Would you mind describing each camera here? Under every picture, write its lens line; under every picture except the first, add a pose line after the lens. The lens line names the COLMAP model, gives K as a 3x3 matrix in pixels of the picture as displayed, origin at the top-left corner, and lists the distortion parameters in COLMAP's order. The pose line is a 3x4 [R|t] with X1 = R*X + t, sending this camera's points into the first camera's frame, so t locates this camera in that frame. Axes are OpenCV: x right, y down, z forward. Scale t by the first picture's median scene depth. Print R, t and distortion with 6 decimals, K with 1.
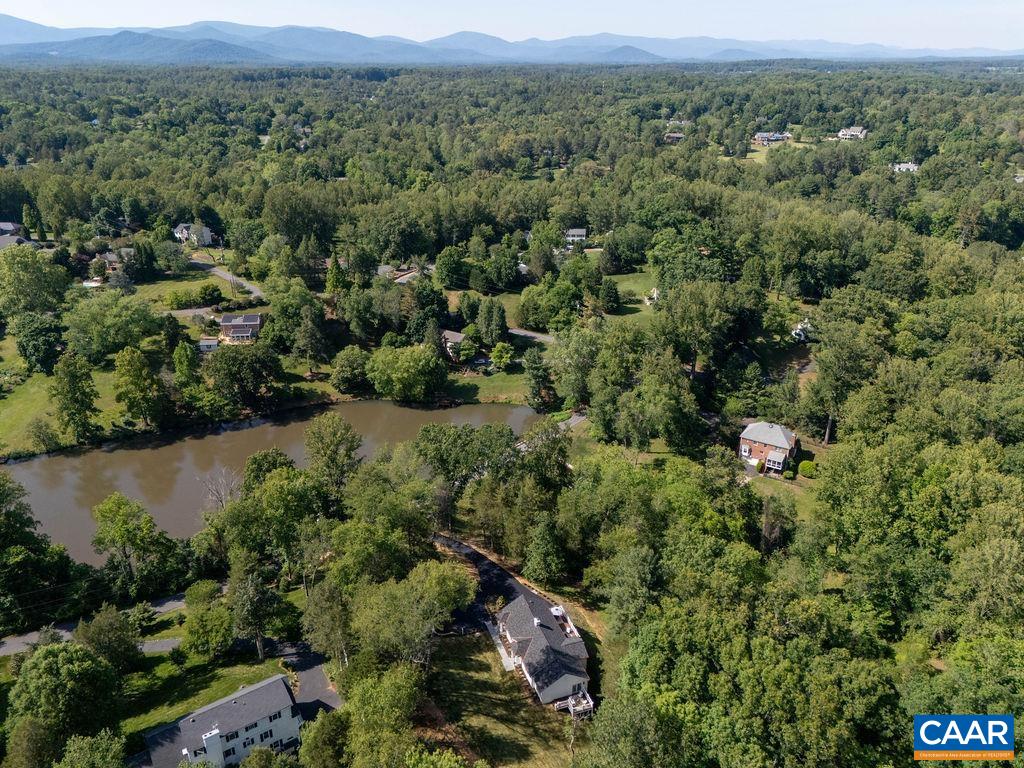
lens RADIAL K [[748.9, 0, 512.0], [0, 748.9, 384.0], [0, 0, 1]] dist [0.069606, -0.062082]
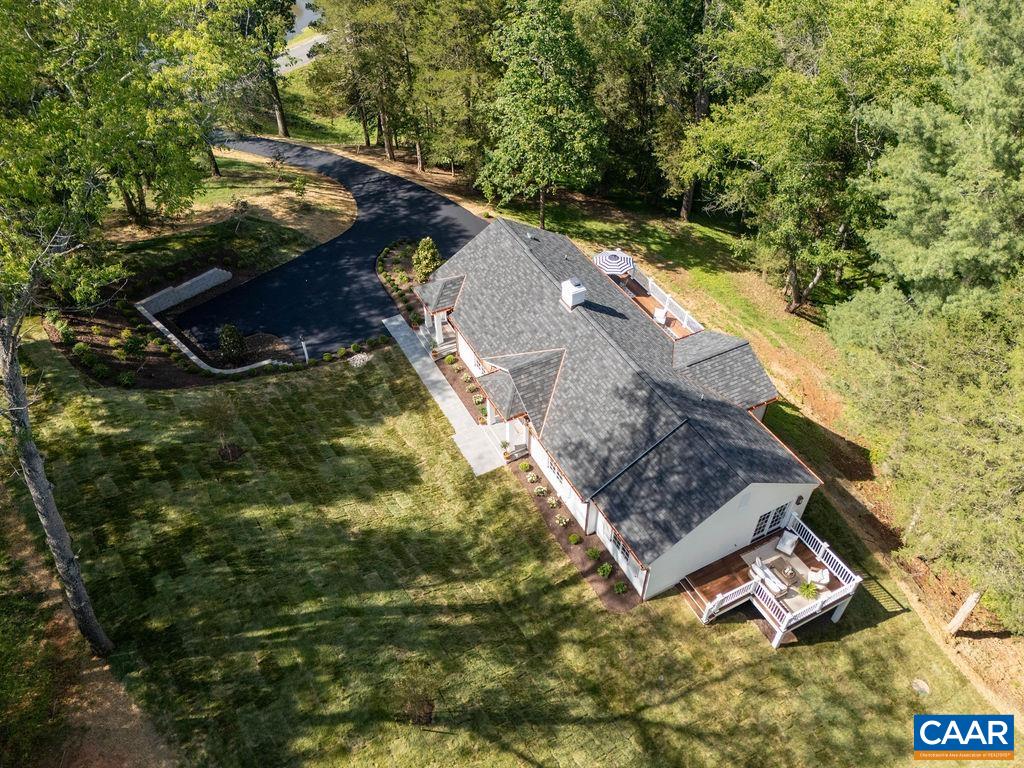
lens RADIAL K [[748.9, 0, 512.0], [0, 748.9, 384.0], [0, 0, 1]] dist [0.069606, -0.062082]
pose [[0.989749, -0.100316, 0.101658, -0.010909], [0.057707, 0.931994, 0.357850, 0.146368], [-0.130643, -0.348315, 0.928229, 0.438114]]
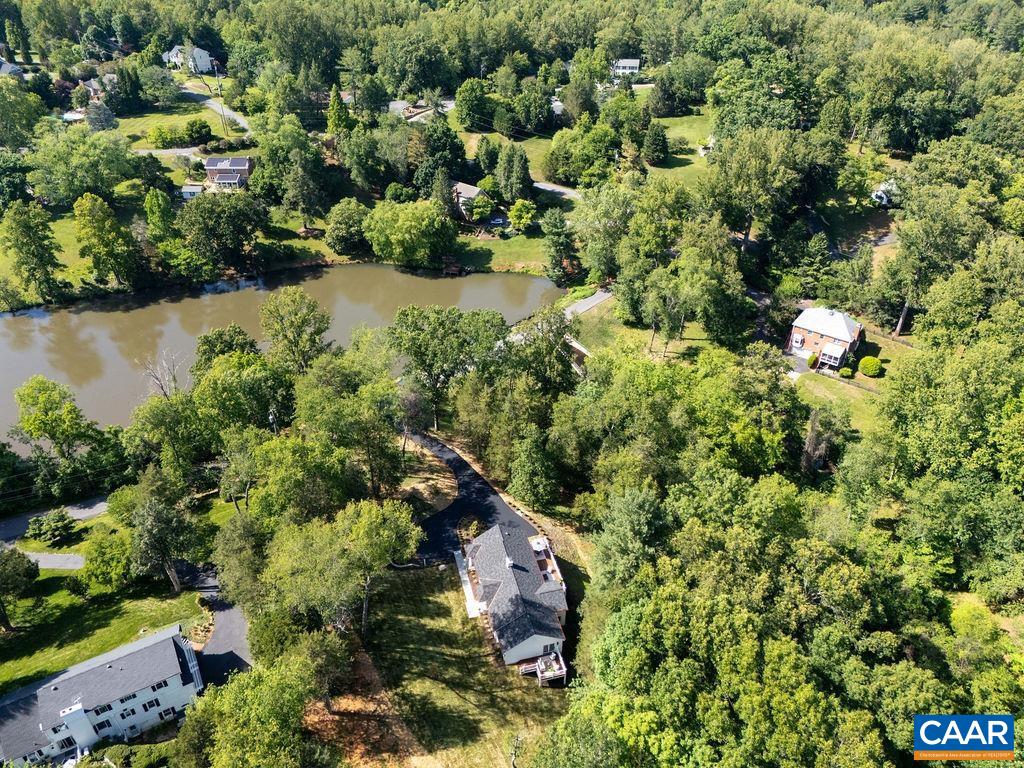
lens RADIAL K [[748.9, 0, 512.0], [0, 748.9, 384.0], [0, 0, 1]] dist [0.069606, -0.062082]
pose [[0.996896, 0.043579, -0.065563, 0.047885], [-0.029673, 0.979388, 0.199798, -0.023923], [0.072919, -0.197232, 0.977641, 0.137044]]
